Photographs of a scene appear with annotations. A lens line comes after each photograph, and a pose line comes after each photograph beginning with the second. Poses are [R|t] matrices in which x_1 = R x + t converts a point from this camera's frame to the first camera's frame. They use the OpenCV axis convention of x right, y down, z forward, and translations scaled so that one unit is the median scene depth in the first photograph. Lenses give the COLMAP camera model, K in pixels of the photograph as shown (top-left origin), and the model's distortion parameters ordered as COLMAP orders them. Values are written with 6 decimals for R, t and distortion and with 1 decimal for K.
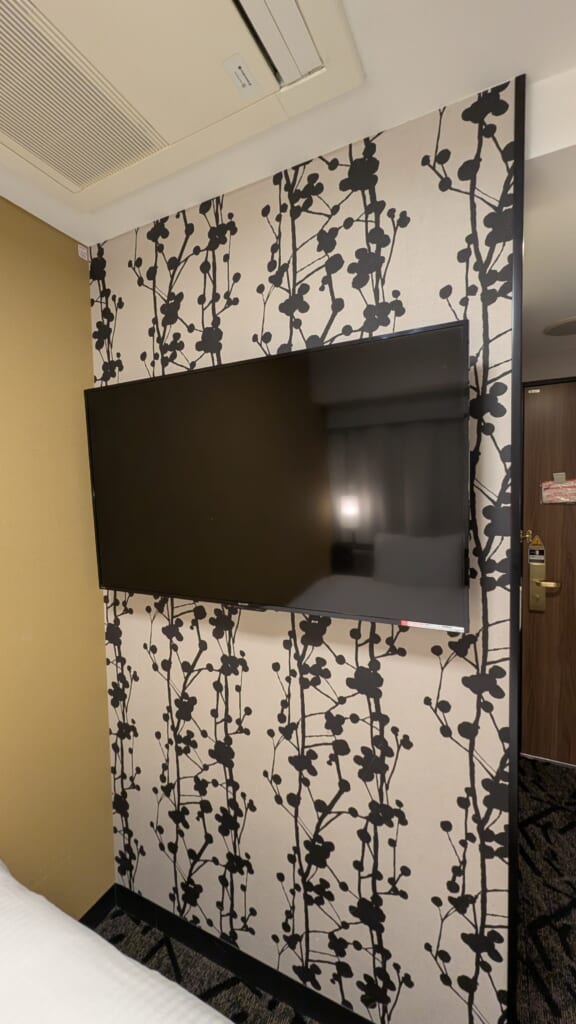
lens RADIAL K [[417.6, 0, 289.7], [0, 417.6, 513.0], [0, 0, 1]] dist [0.000729, -0.001189]
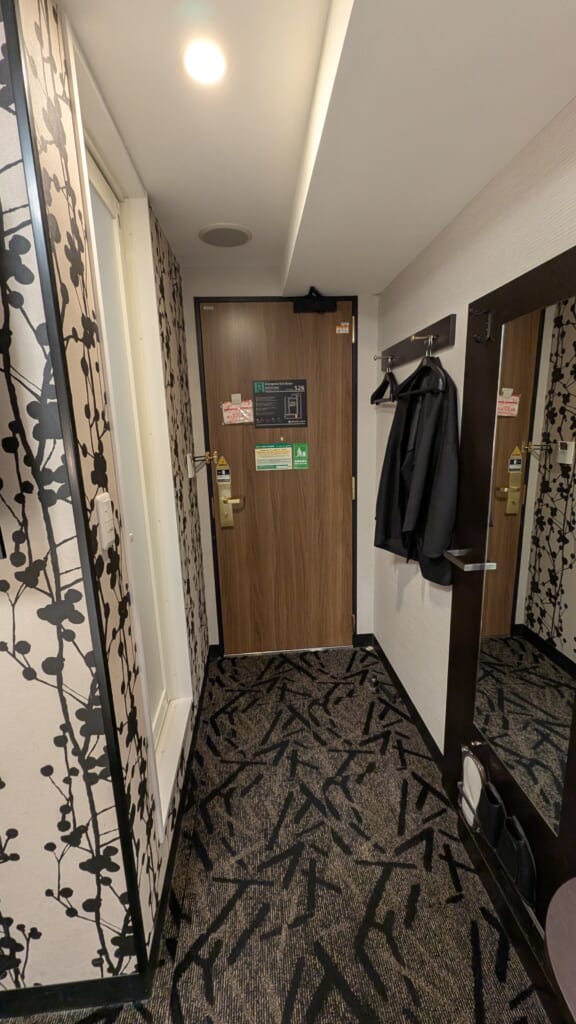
lens RADIAL K [[417.6, 0, 291.4], [0, 417.6, 512.9], [0, 0, 1]] dist [0.000729, -0.001189]
pose [[0.853247, -0.115826, 0.508482, 0.448404], [0.039666, 0.986614, 0.158177, 0.083123], [-0.519996, -0.114795, 0.846420, 0.029590]]
